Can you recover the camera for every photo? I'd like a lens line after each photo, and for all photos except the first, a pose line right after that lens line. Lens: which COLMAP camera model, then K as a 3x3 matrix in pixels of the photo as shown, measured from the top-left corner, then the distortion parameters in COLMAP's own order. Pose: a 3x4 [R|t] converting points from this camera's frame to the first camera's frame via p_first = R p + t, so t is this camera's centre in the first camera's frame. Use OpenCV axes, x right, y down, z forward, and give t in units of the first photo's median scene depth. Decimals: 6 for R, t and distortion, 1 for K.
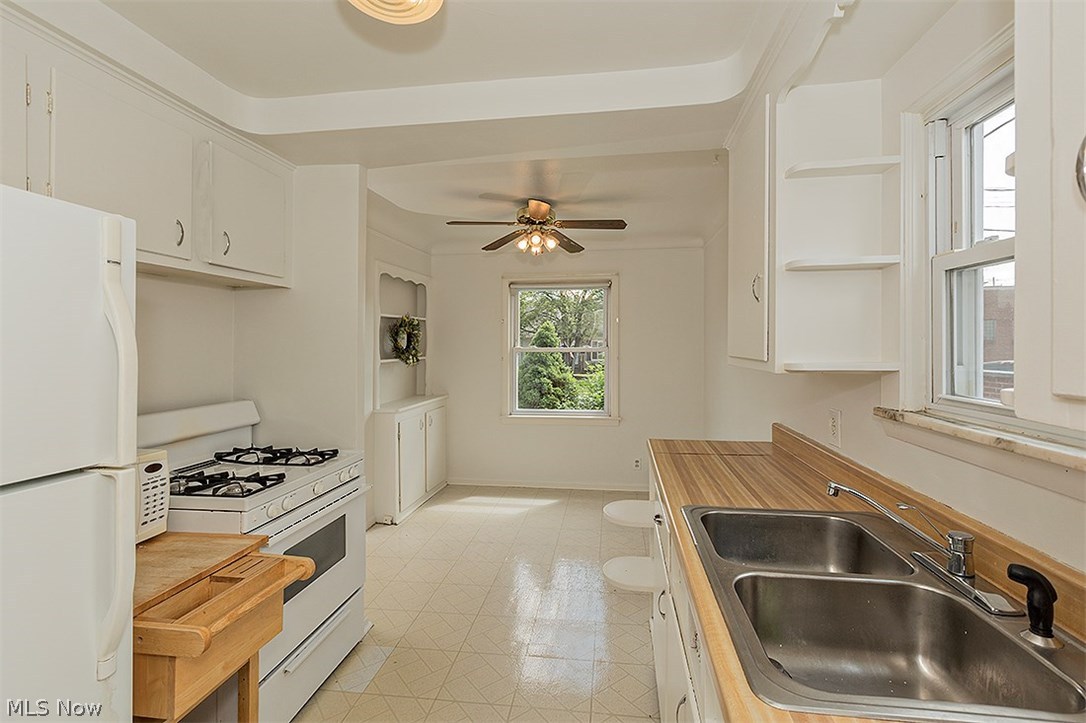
lens RADIAL K [[498.2, 0, 543.7], [0, 498.2, 353.2], [0, 0, 1]] dist [0.003361, 0.000612]
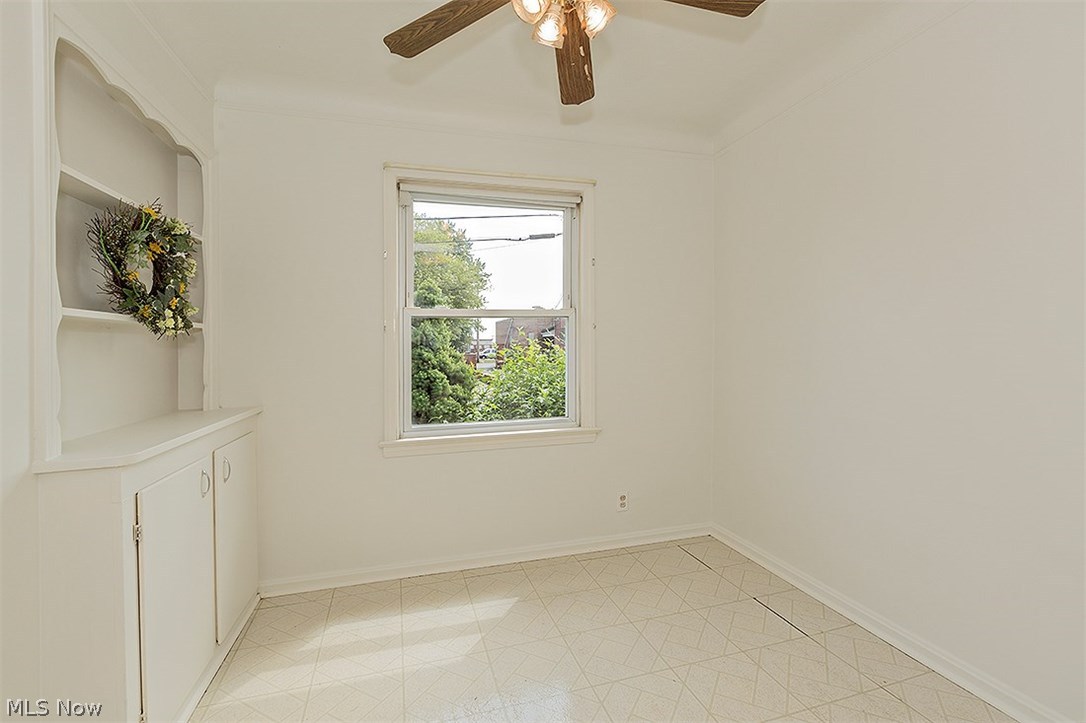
lens RADIAL K [[498.2, 0, 545.9], [0, 498.2, 353.8], [0, 0, 1]] dist [0.003361, 0.000612]
pose [[0.909105, -0.013393, 0.416351, -0.150335], [0.017266, 0.999836, -0.005539, 0.043575], [-0.416208, 0.012224, 0.909187, 0.487699]]
